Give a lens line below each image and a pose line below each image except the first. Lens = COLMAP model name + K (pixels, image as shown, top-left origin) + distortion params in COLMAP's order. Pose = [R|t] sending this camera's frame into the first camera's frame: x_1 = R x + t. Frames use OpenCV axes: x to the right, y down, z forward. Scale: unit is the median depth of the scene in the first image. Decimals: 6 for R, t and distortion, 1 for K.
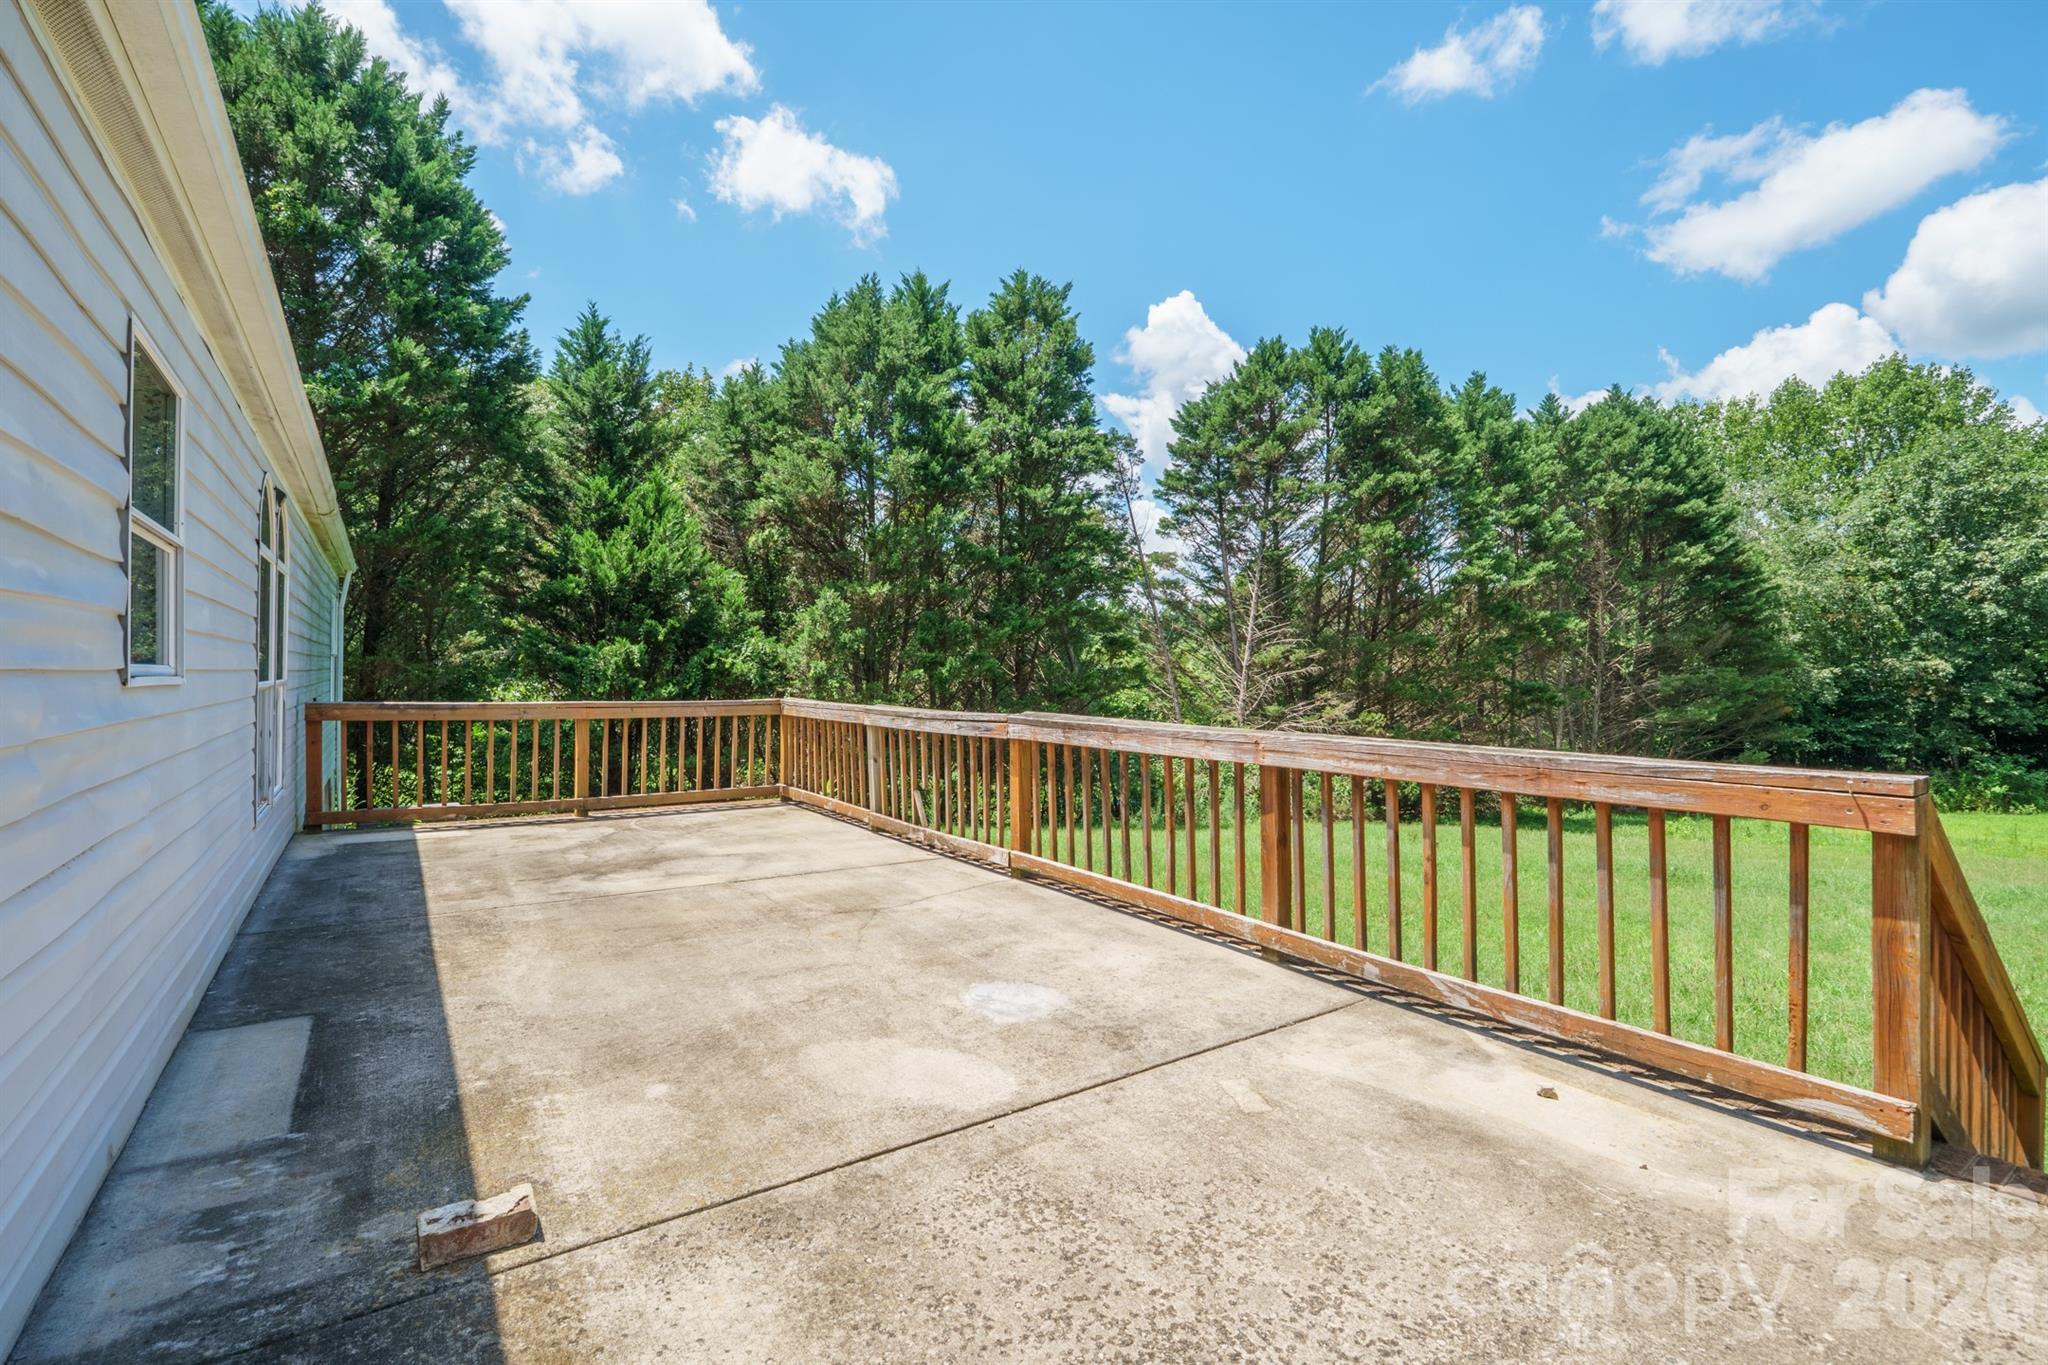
lens RADIAL K [[919.6, 0, 1029.1], [0, 919.6, 675.1], [0, 0, 1]] dist [-0.003528, -0.000391]
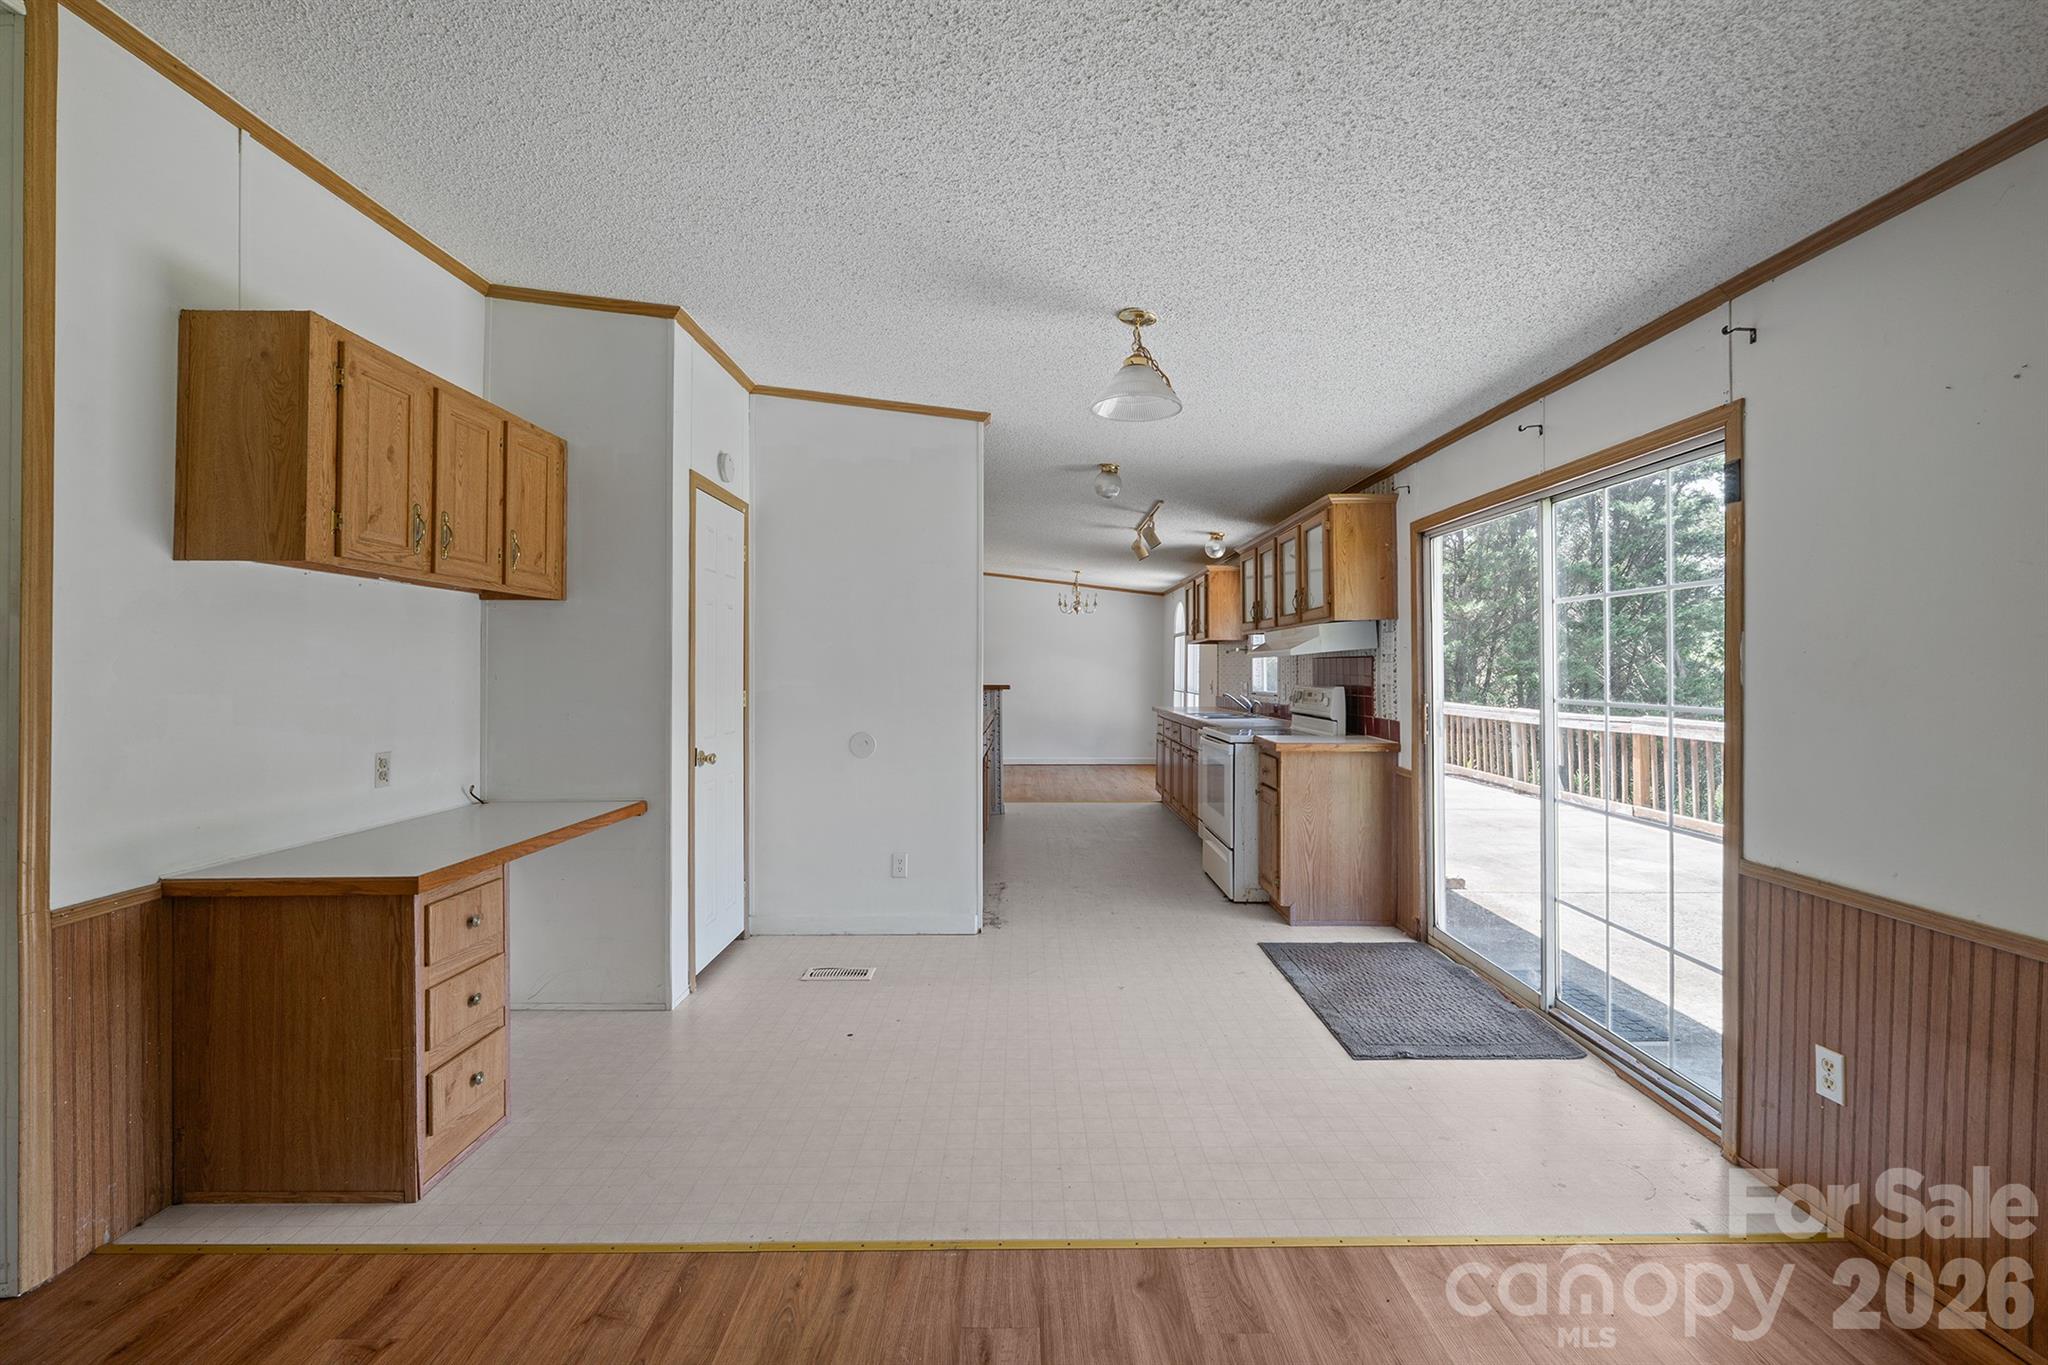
lens RADIAL K [[858.3, 0, 1031.4], [0, 858.3, 667.1], [0, 0, 1]] dist [-0.007526, -0.000061]
pose [[0.826271, -0.002900, -0.563265, -0.012114], [-0.000448, 0.999983, -0.005806, -0.008955], [0.563272, 0.005050, 0.826256, -0.200895]]
